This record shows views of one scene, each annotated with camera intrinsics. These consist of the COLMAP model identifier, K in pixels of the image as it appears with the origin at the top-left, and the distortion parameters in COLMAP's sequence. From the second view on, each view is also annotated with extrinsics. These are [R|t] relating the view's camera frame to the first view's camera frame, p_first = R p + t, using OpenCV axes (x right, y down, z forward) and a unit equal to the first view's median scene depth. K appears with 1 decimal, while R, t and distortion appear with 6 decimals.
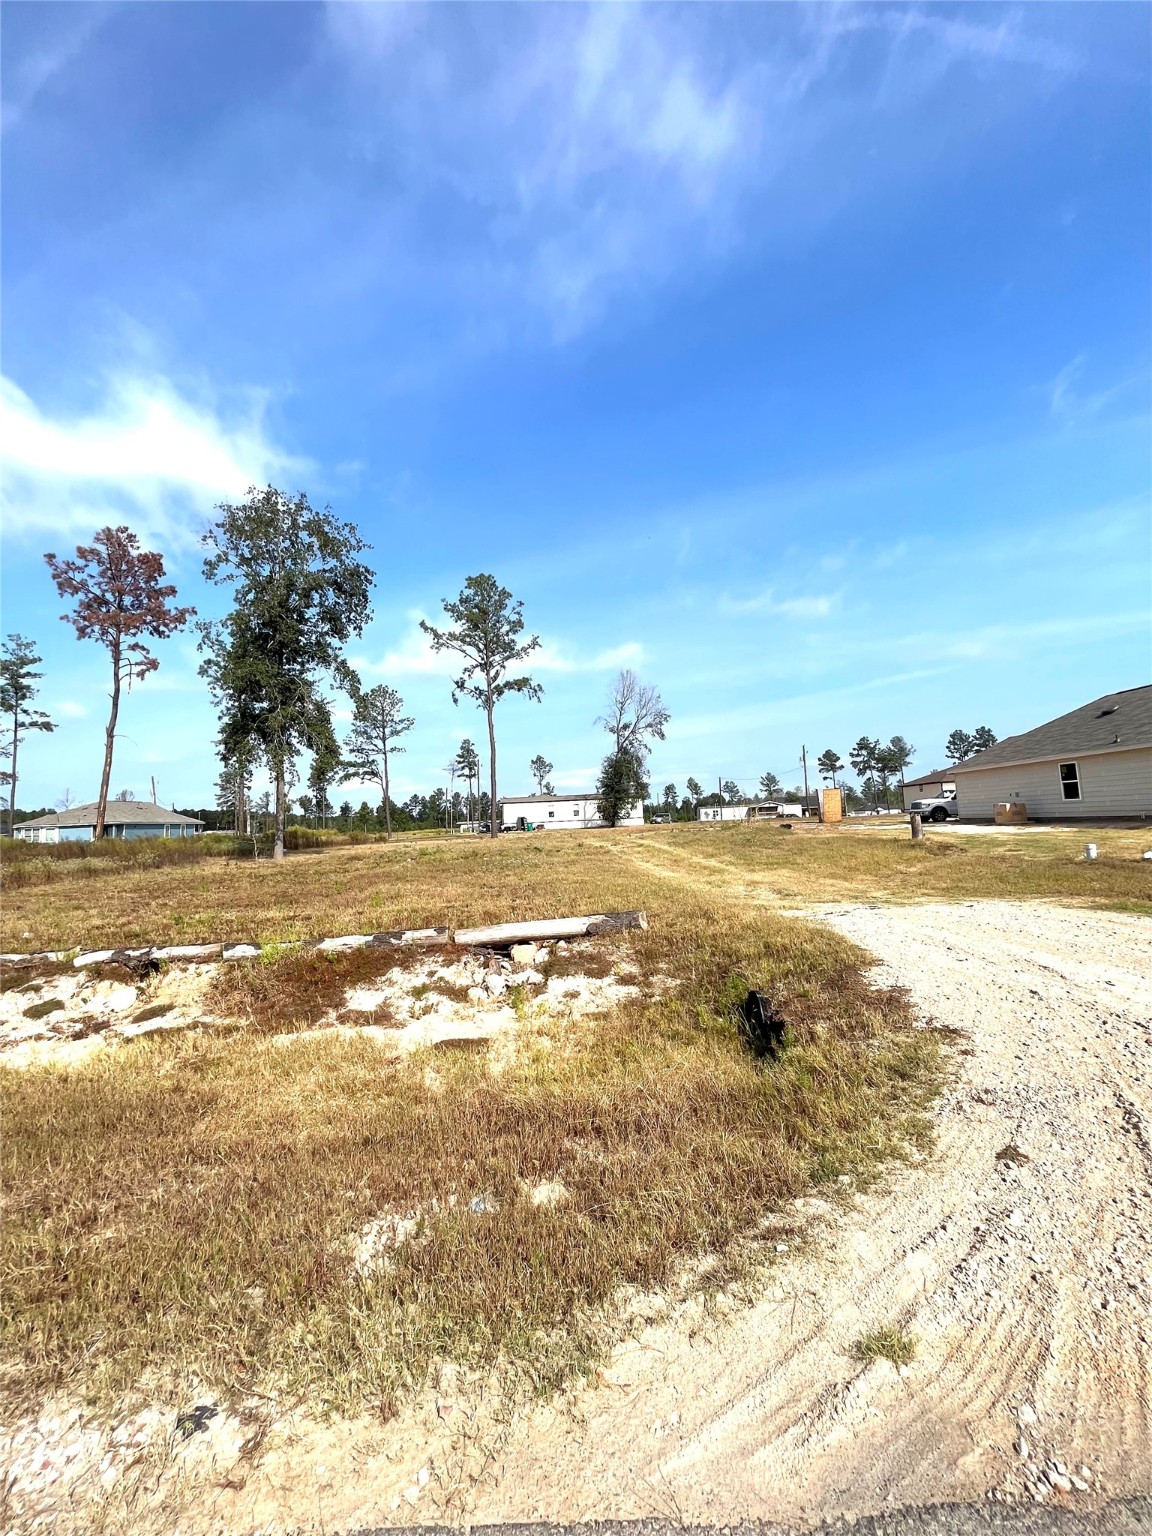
lens RADIAL K [[620.6, 0, 572.4], [0, 620.6, 763.1], [0, 0, 1]] dist [-0.001990, 0.000514]
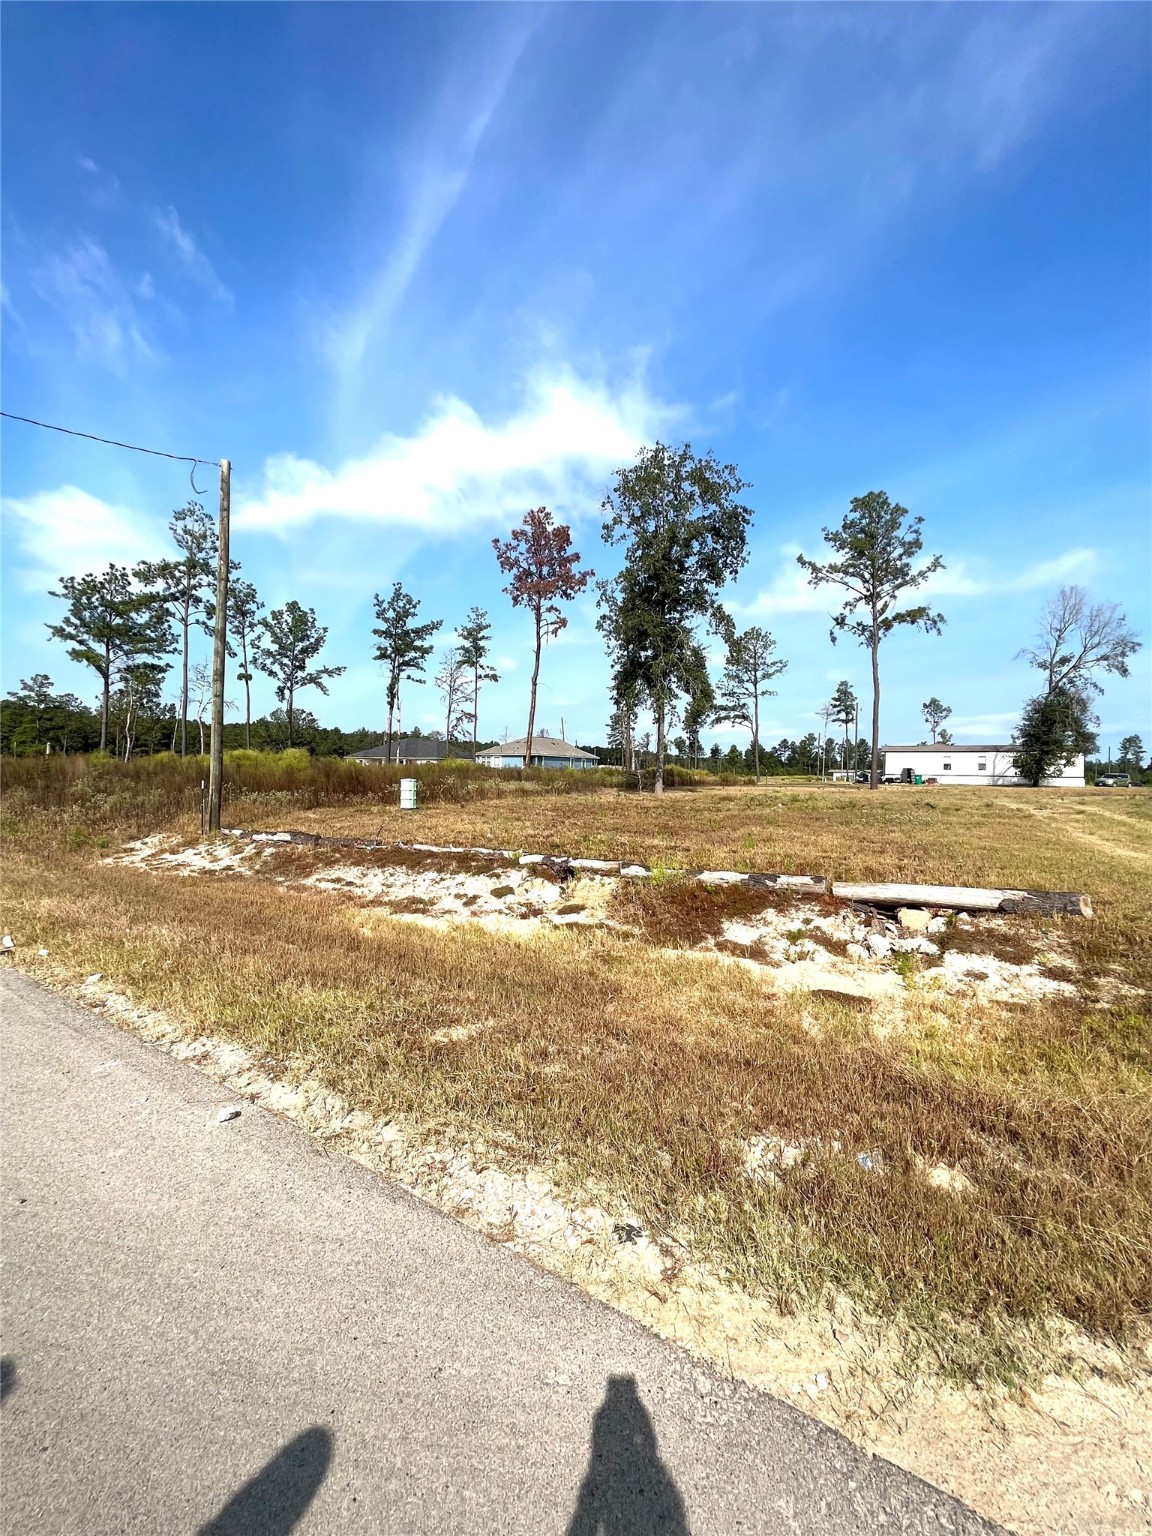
lens RADIAL K [[621.1, 0, 571.9], [0, 621.1, 763.3], [0, 0, 1]] dist [-0.001954, 0.000159]
pose [[0.837374, 0.051254, -0.544222, -0.014695], [-0.001690, 0.995832, 0.091186, 0.000196], [0.546627, -0.075437, 0.833971, -0.007758]]
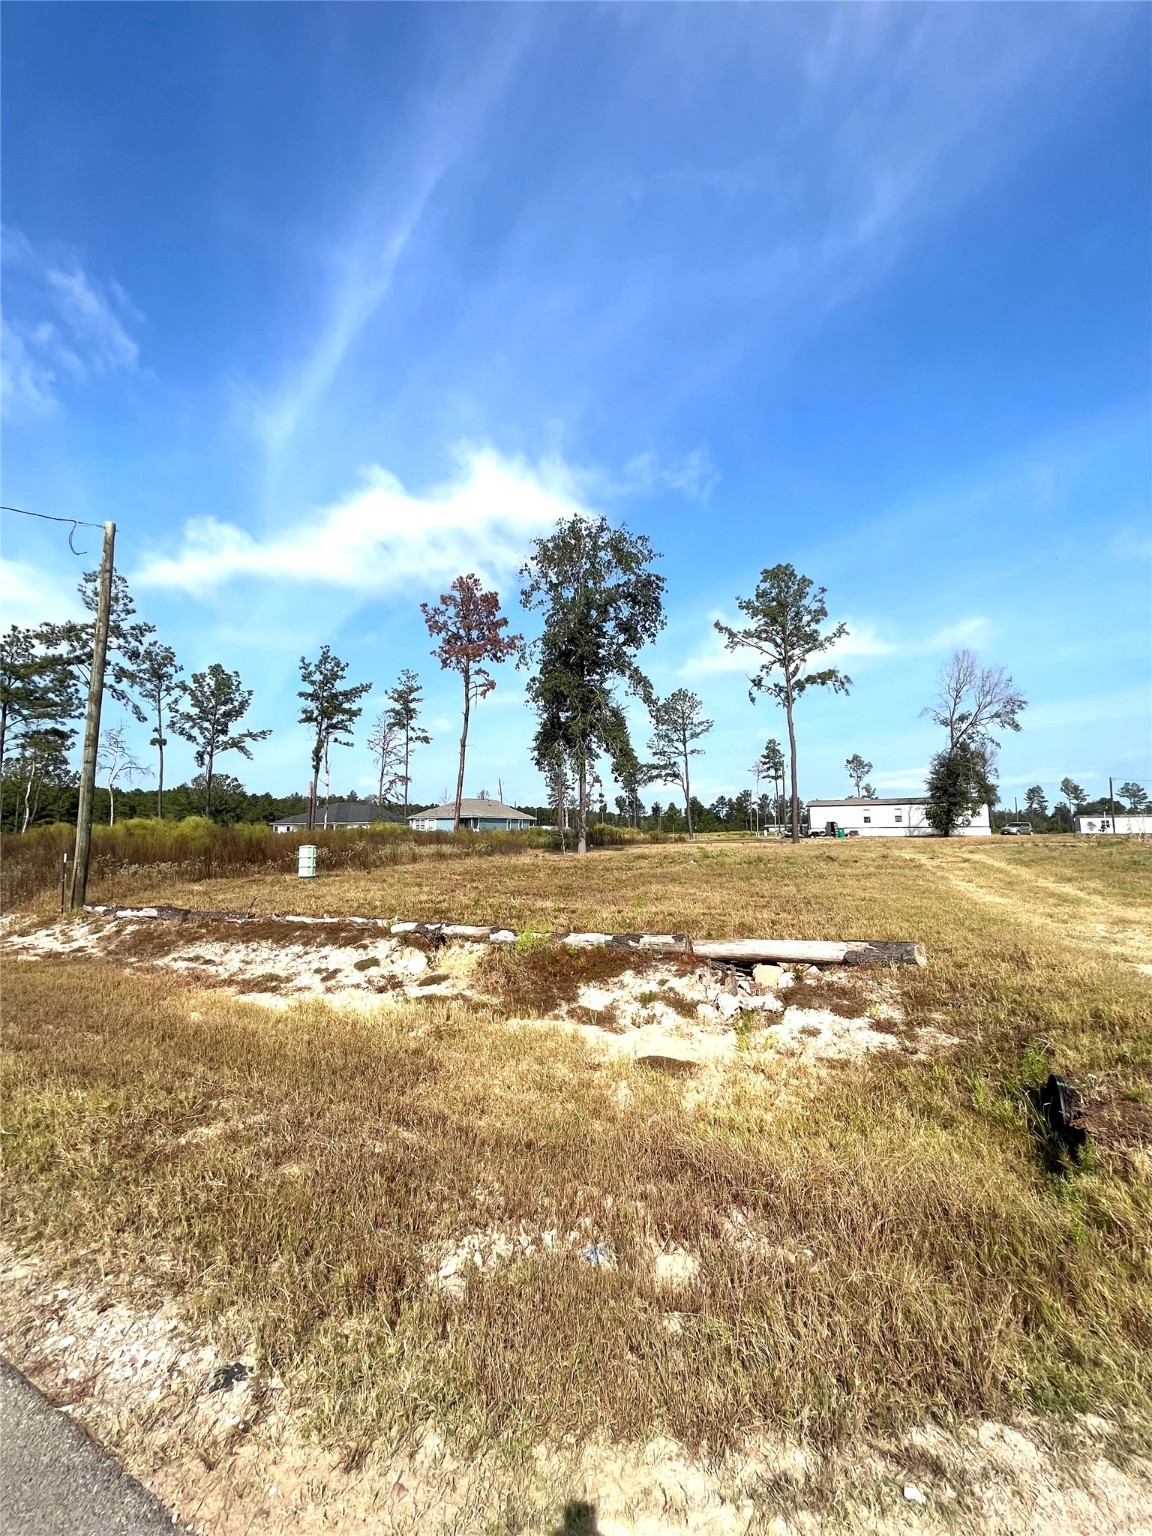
lens RADIAL K [[621.1, 0, 571.9], [0, 621.1, 763.3], [0, 0, 1]] dist [-0.001954, 0.000159]
pose [[0.883591, -0.014354, -0.468039, 0.095882], [0.013405, 0.999896, -0.005359, 0.001339], [0.468067, -0.001539, 0.883692, 0.071342]]
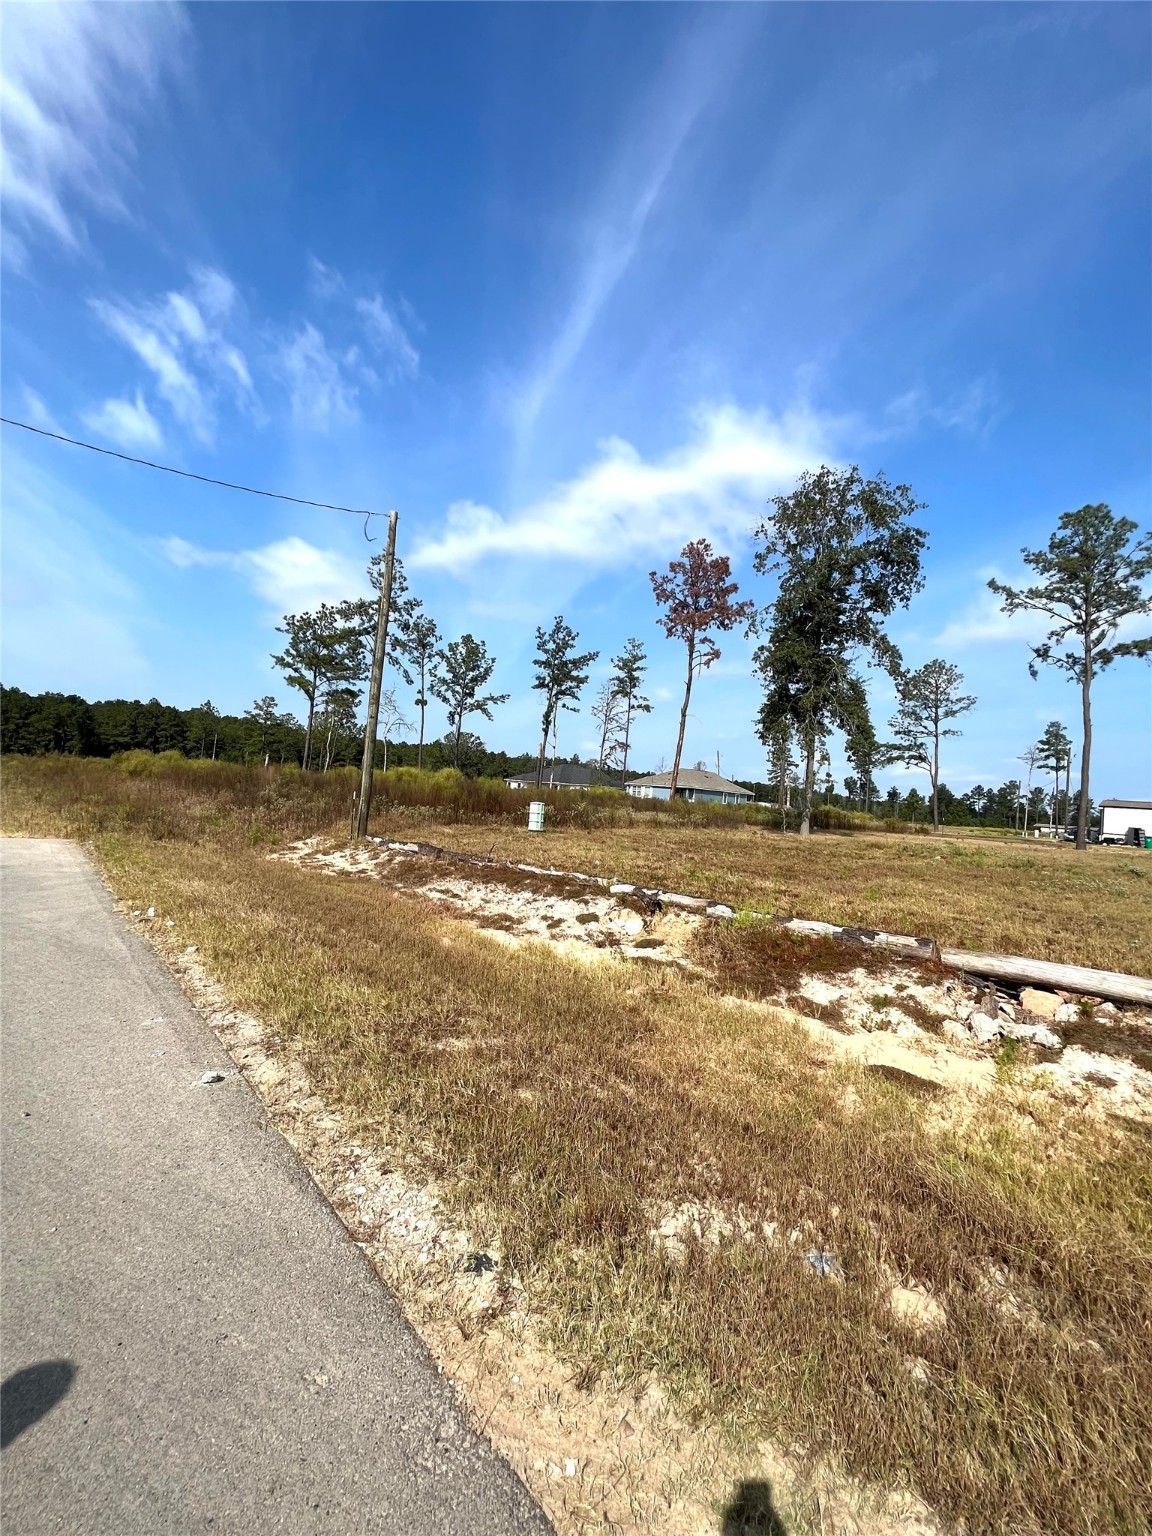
lens RADIAL K [[621.1, 0, 570.8], [0, 621.1, 764.5], [0, 0, 1]] dist [-0.003881, 0.000494]
pose [[0.670111, 0.061264, -0.739729, 0.078400], [-0.036833, 0.998105, 0.049297, 0.001801], [0.741347, -0.005788, 0.671097, 0.069282]]
